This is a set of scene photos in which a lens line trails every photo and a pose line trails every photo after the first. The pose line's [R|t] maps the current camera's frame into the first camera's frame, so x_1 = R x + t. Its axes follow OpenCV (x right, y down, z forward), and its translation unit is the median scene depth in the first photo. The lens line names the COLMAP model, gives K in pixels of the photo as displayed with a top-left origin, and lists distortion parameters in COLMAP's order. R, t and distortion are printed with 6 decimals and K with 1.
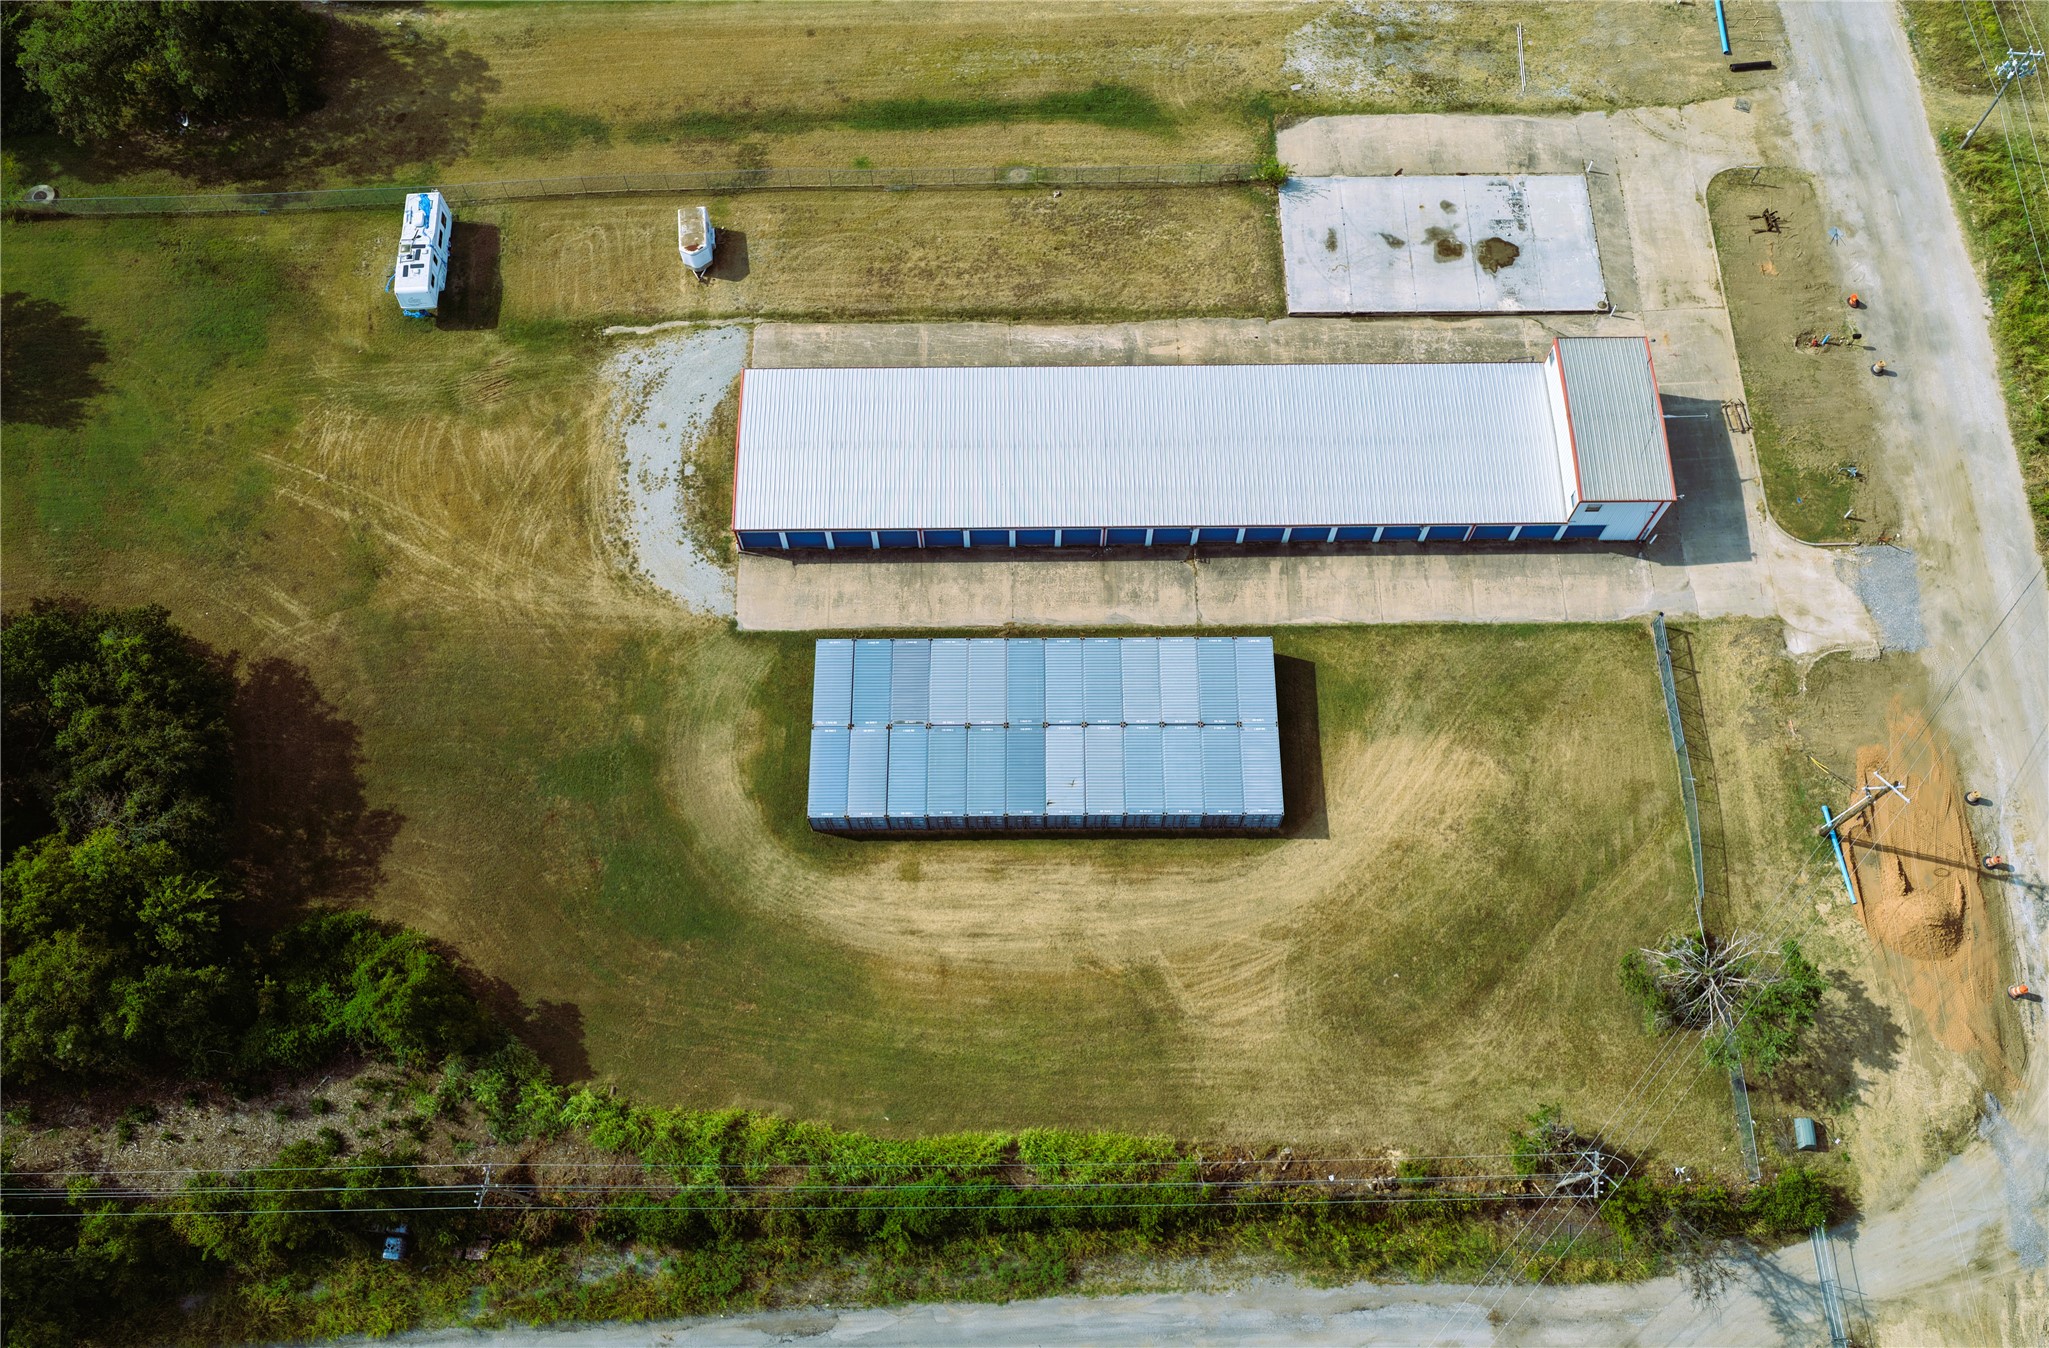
lens RADIAL K [[1688.0, 0, 1028.1], [0, 1688.0, 677.7], [0, 0, 1]] dist [-0.001975, 0.011651]
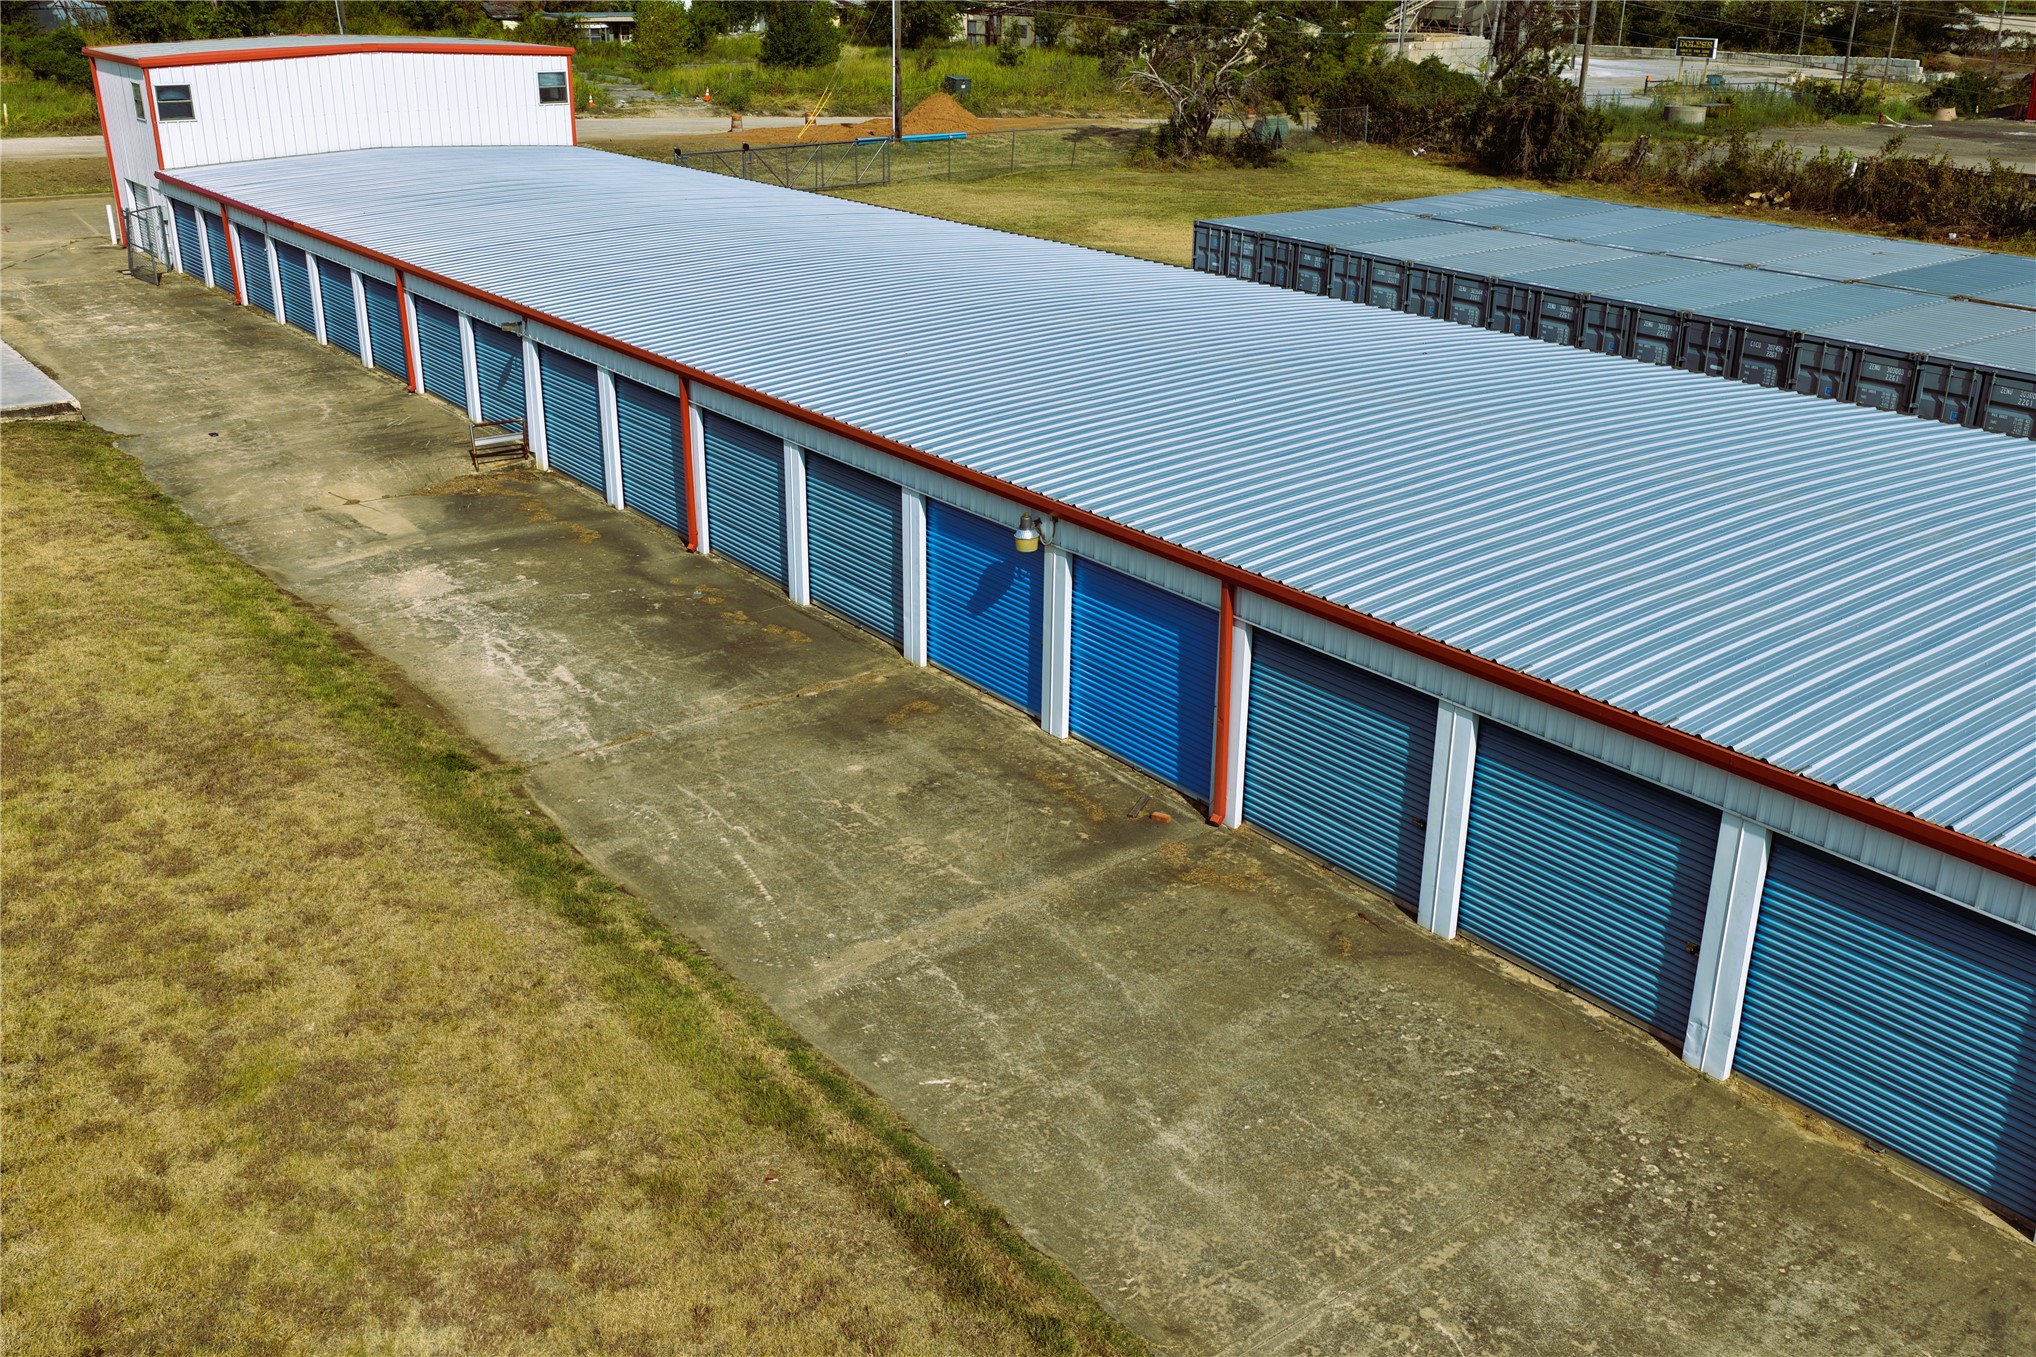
lens RADIAL K [[1869.8, 0, 1023.7], [0, 1869.8, 680.2], [0, 0, 1]] dist [-0.003162, 0.000000]
pose [[-0.597097, -0.299821, 0.744031, -0.184767], [0.735225, 0.166396, 0.657082, -0.313014], [-0.320811, 0.939372, 0.121081, 1.016333]]
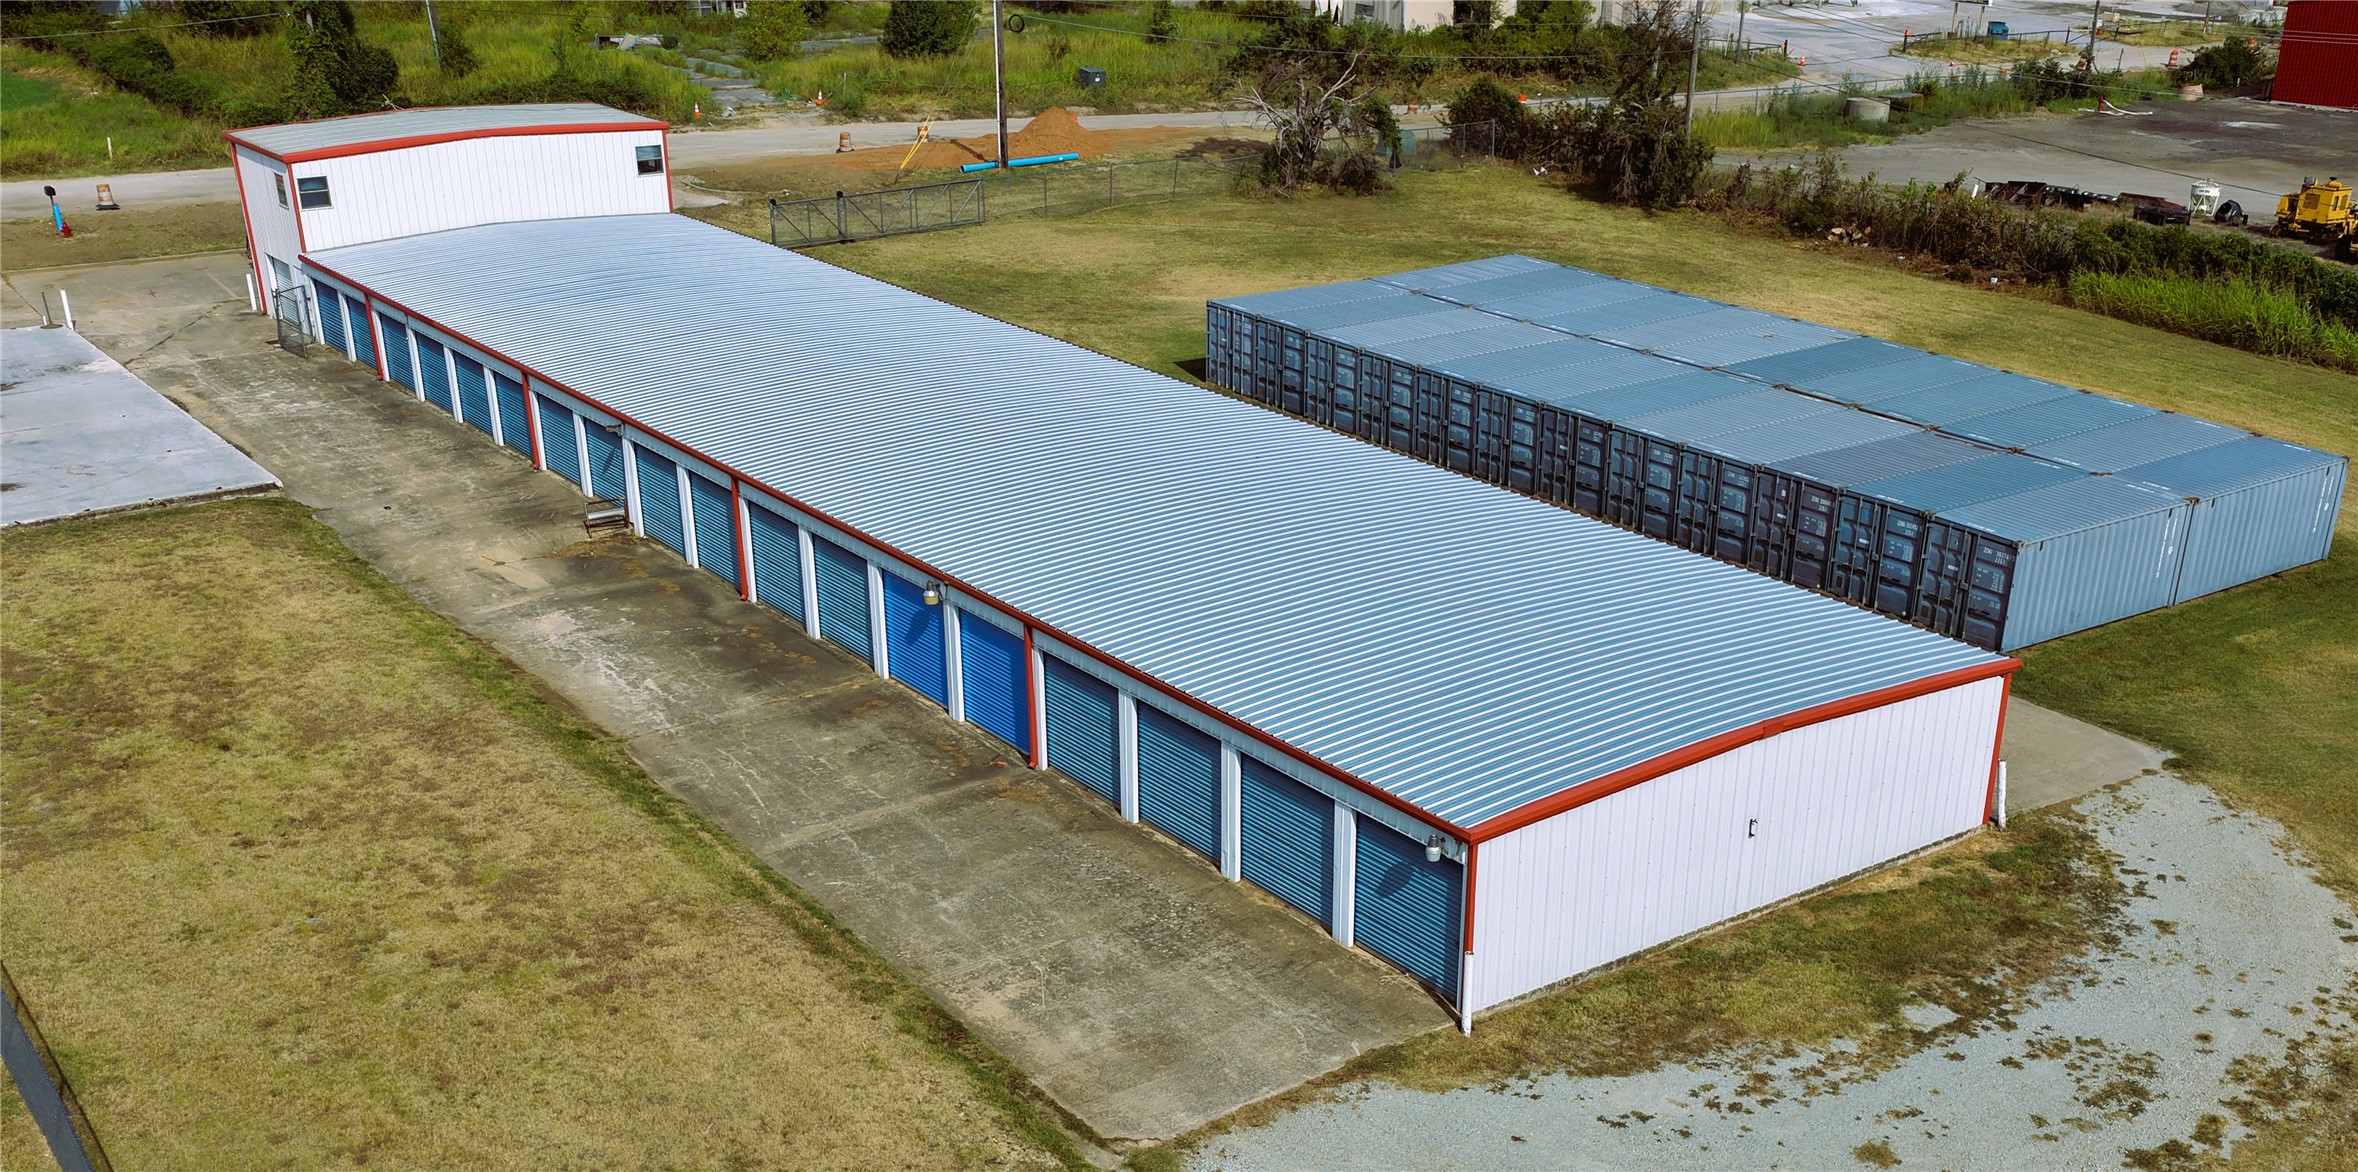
lens RADIAL K [[2405.4, 0, 1259.2], [0, 2405.4, 949.4], [0, 0, 1]] dist [-0.001836, 0.000000]
pose [[-0.585870, -0.363082, 0.724519, -0.384013], [0.745867, 0.108039, 0.657274, -0.406197], [-0.316921, 0.925472, 0.207515, 0.979243]]
